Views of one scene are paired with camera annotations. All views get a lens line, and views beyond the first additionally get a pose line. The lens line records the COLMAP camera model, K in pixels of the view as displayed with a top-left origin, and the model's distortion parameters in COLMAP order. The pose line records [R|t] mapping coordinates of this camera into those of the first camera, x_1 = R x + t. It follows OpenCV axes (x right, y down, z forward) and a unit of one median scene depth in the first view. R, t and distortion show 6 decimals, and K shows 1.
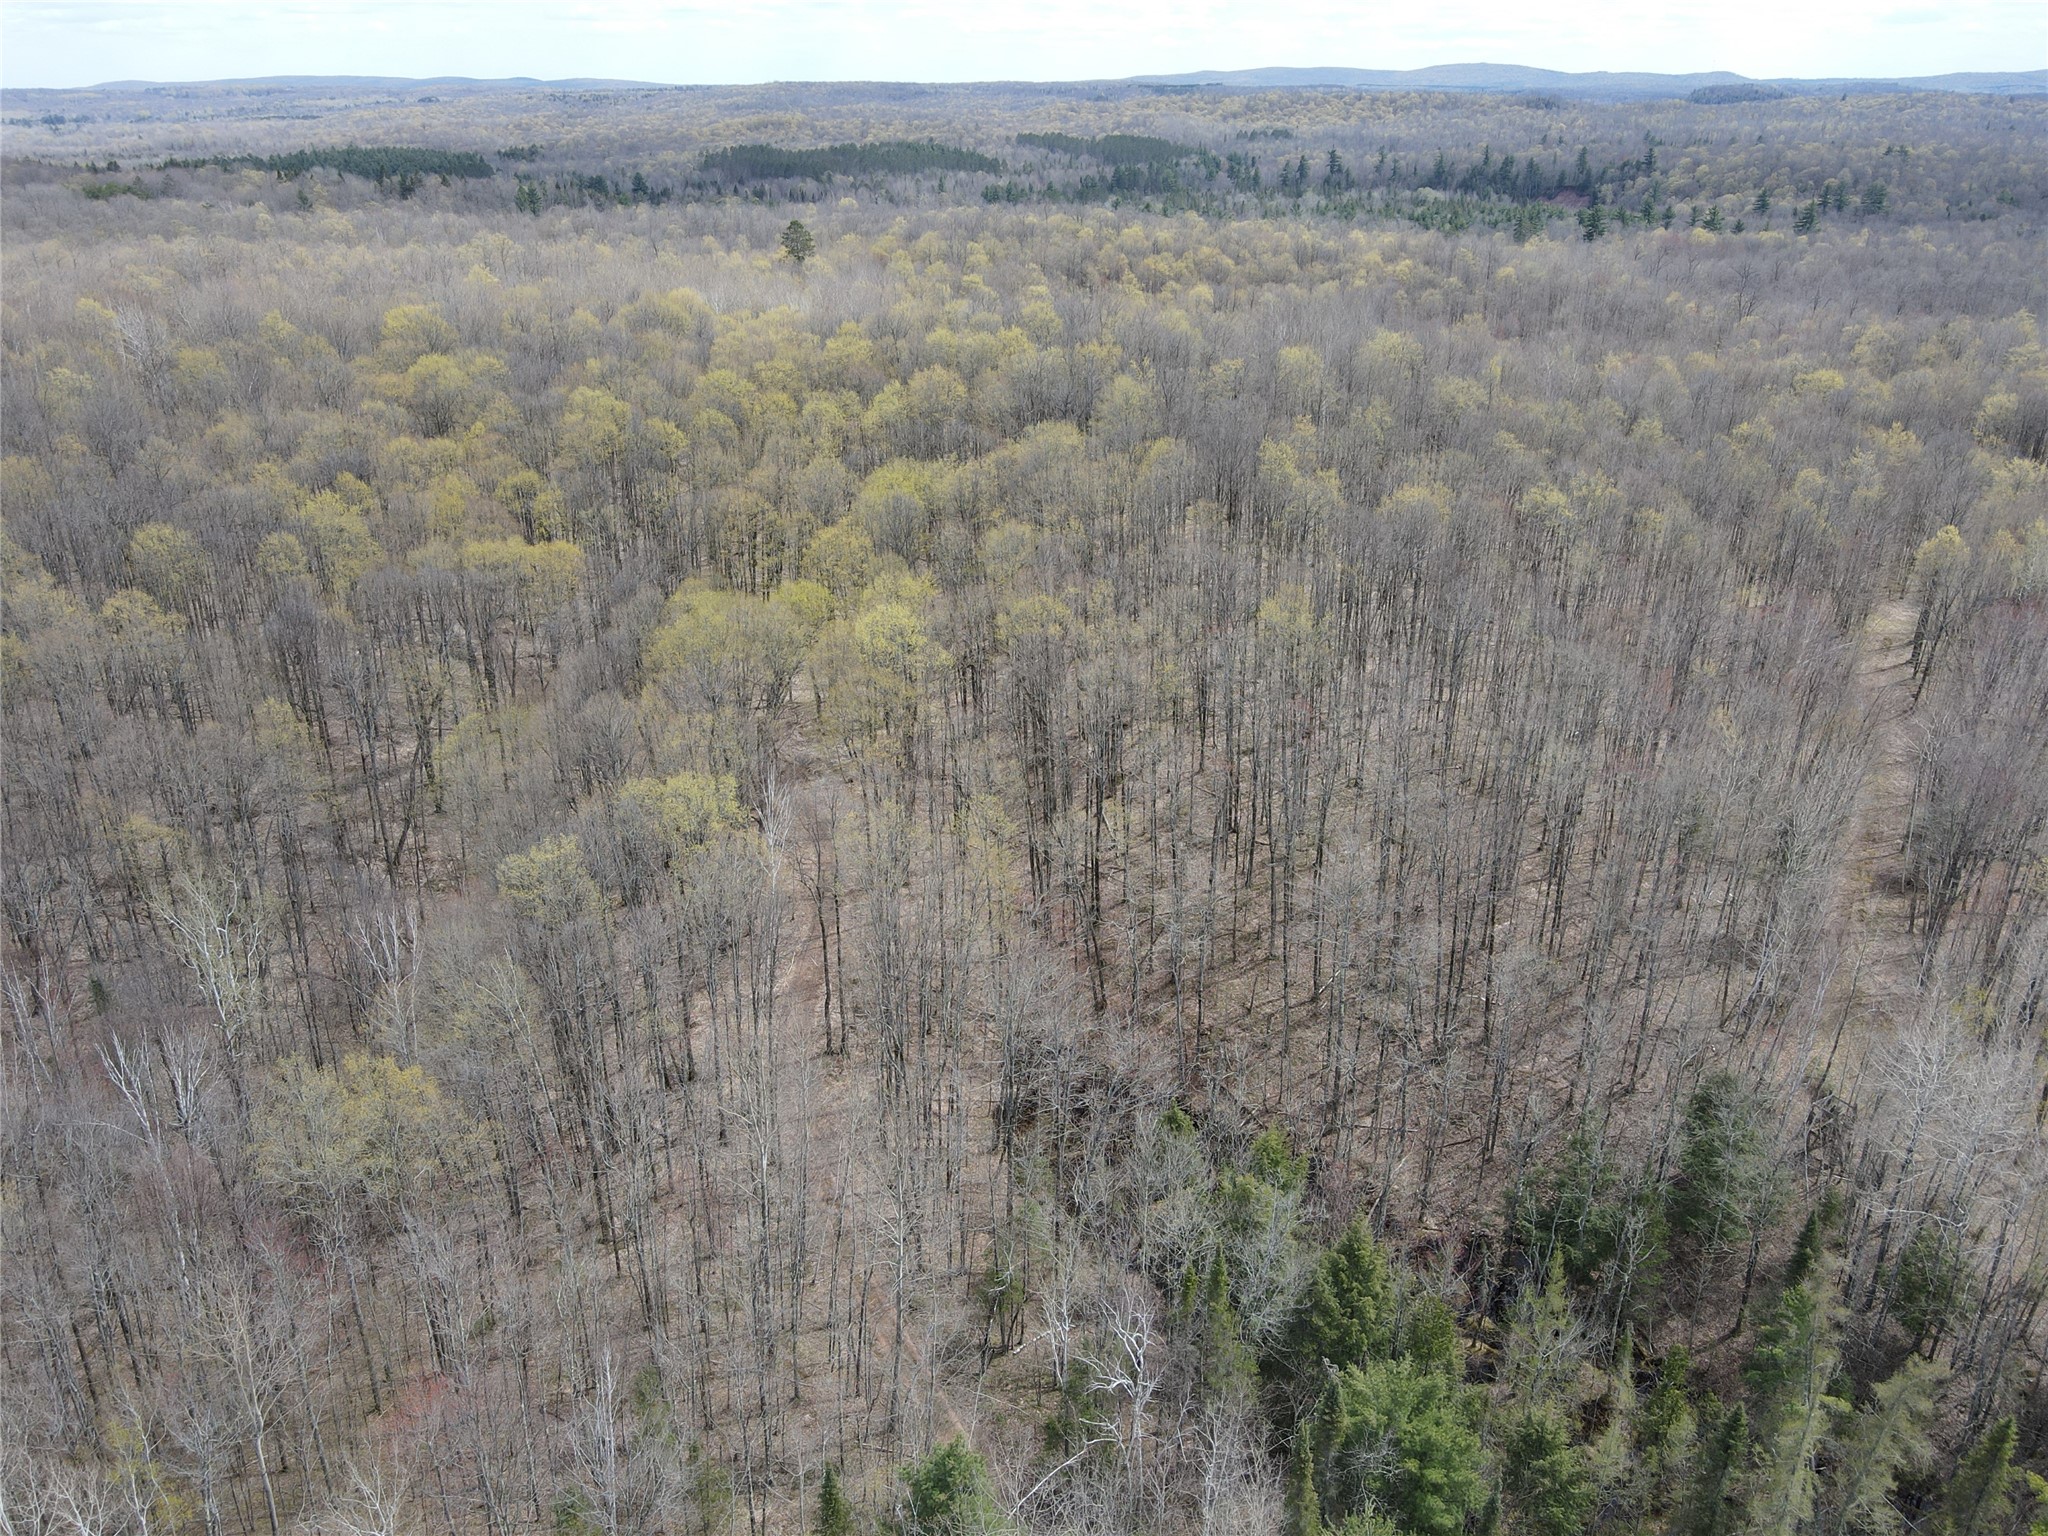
lens RADIAL K [[1500.9, 0, 1015.0], [0, 1500.9, 756.5], [0, 0, 1]] dist [0.020021, -0.003018]
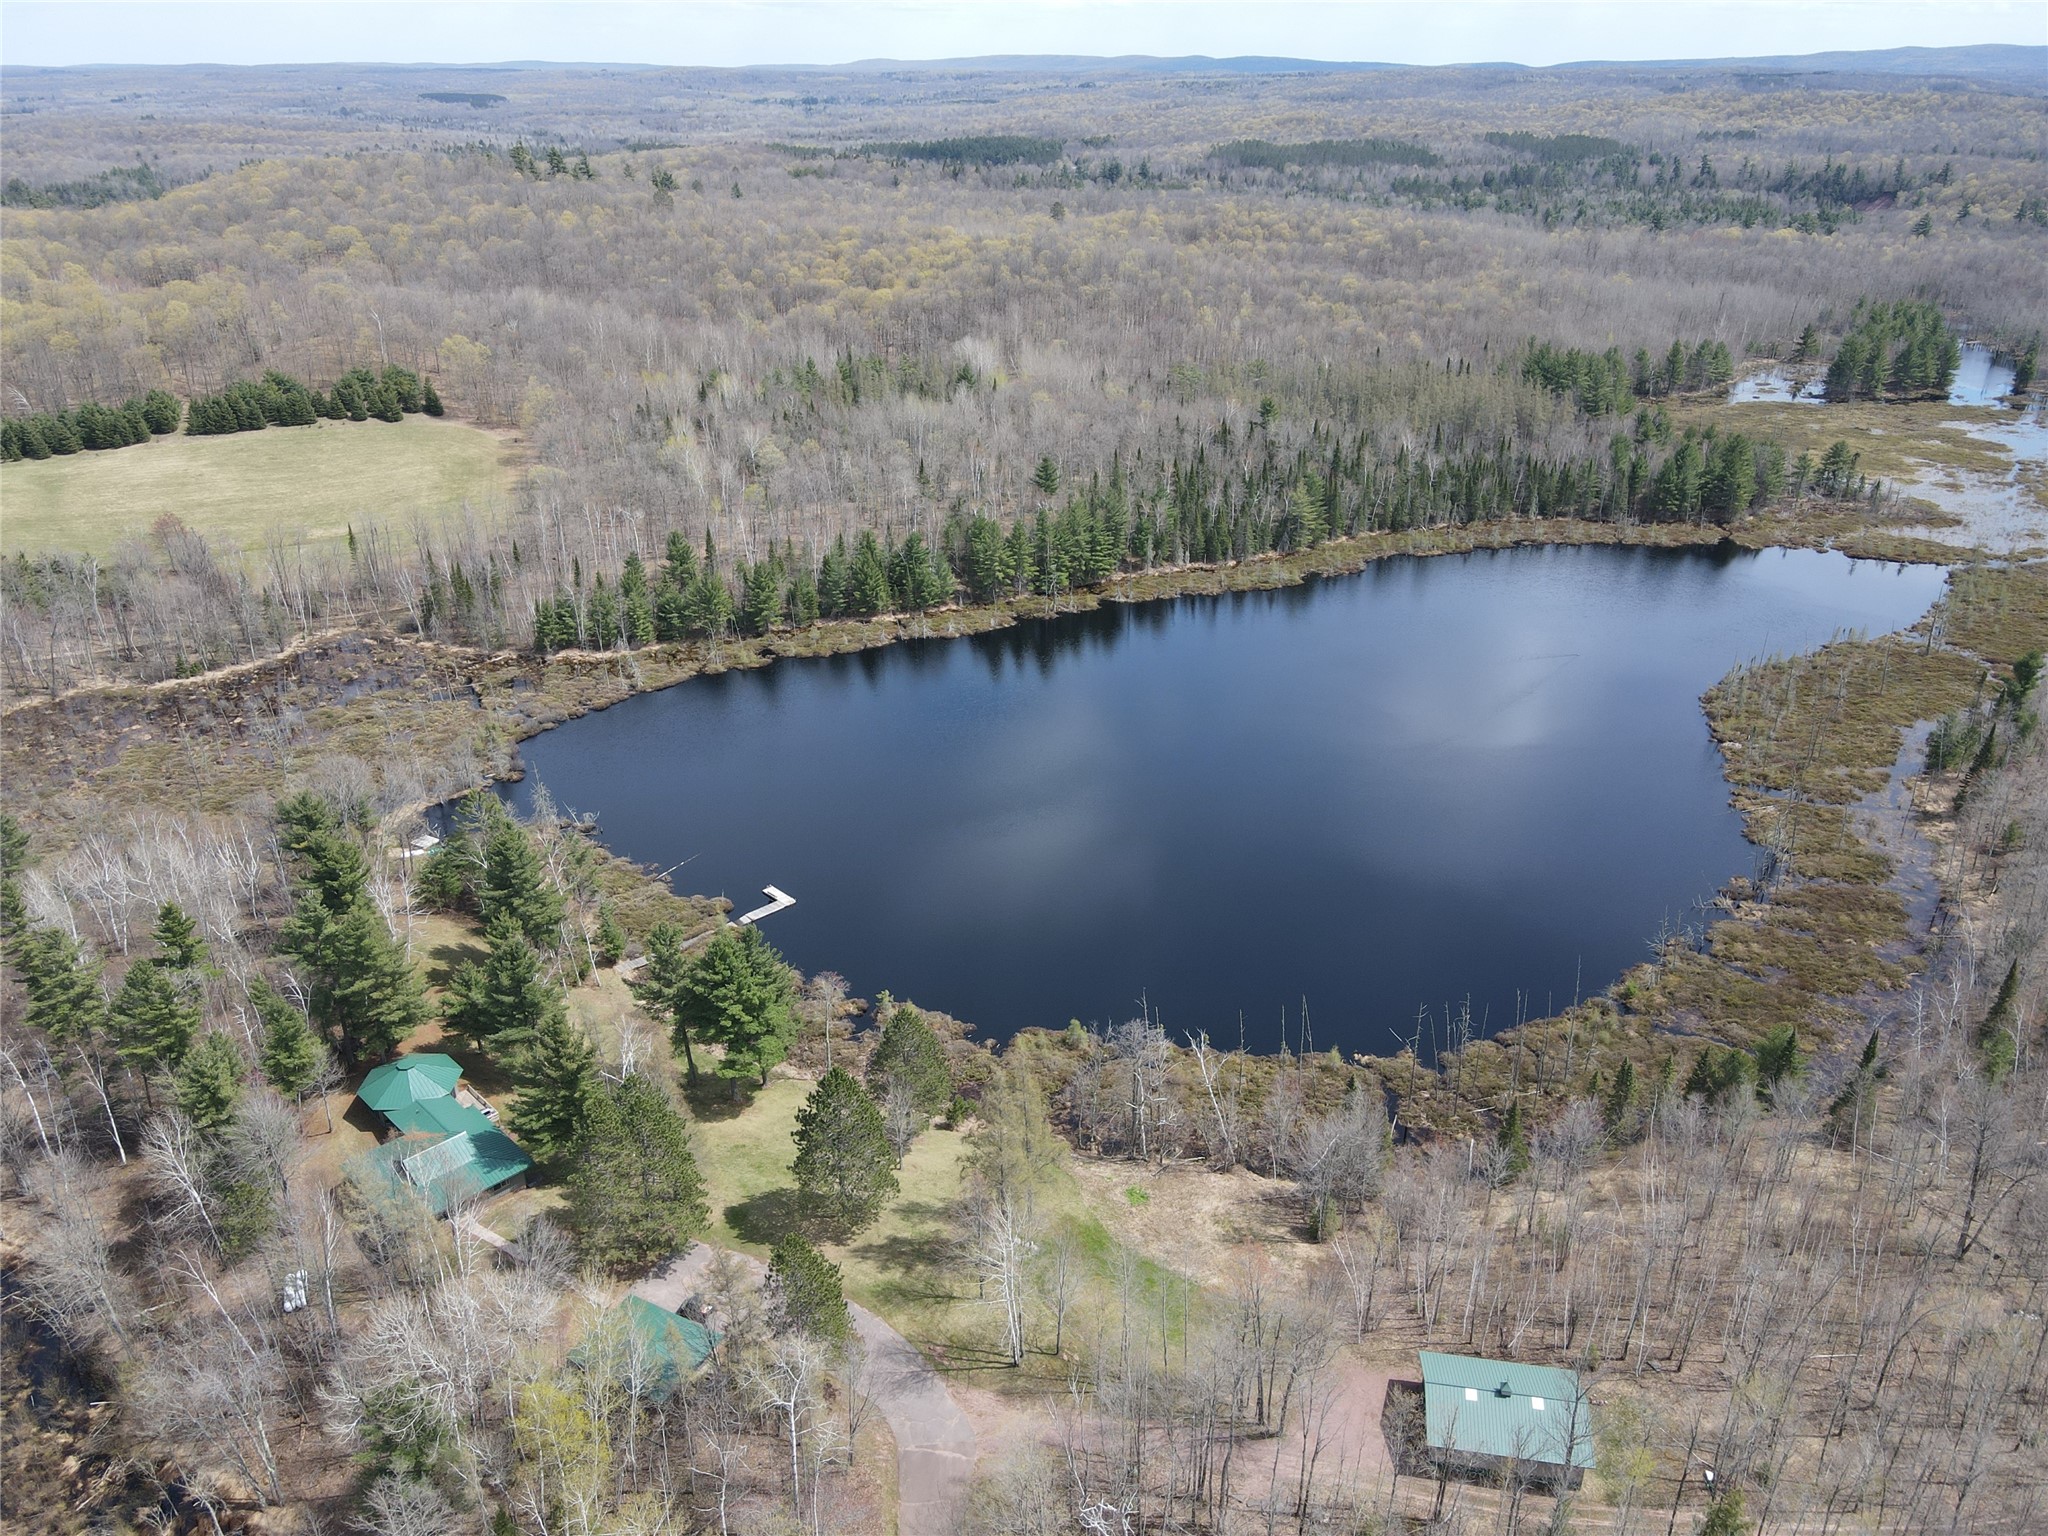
lens RADIAL K [[1500.9, 0, 1027.2], [0, 1500.9, 774.5], [0, 0, 1]] dist [0.020021, -0.003018]
pose [[0.918804, 0.172511, -0.355020, 0.205127], [-0.163043, 0.984990, 0.056664, 0.096227], [0.359466, 0.005821, 0.933140, -0.291674]]
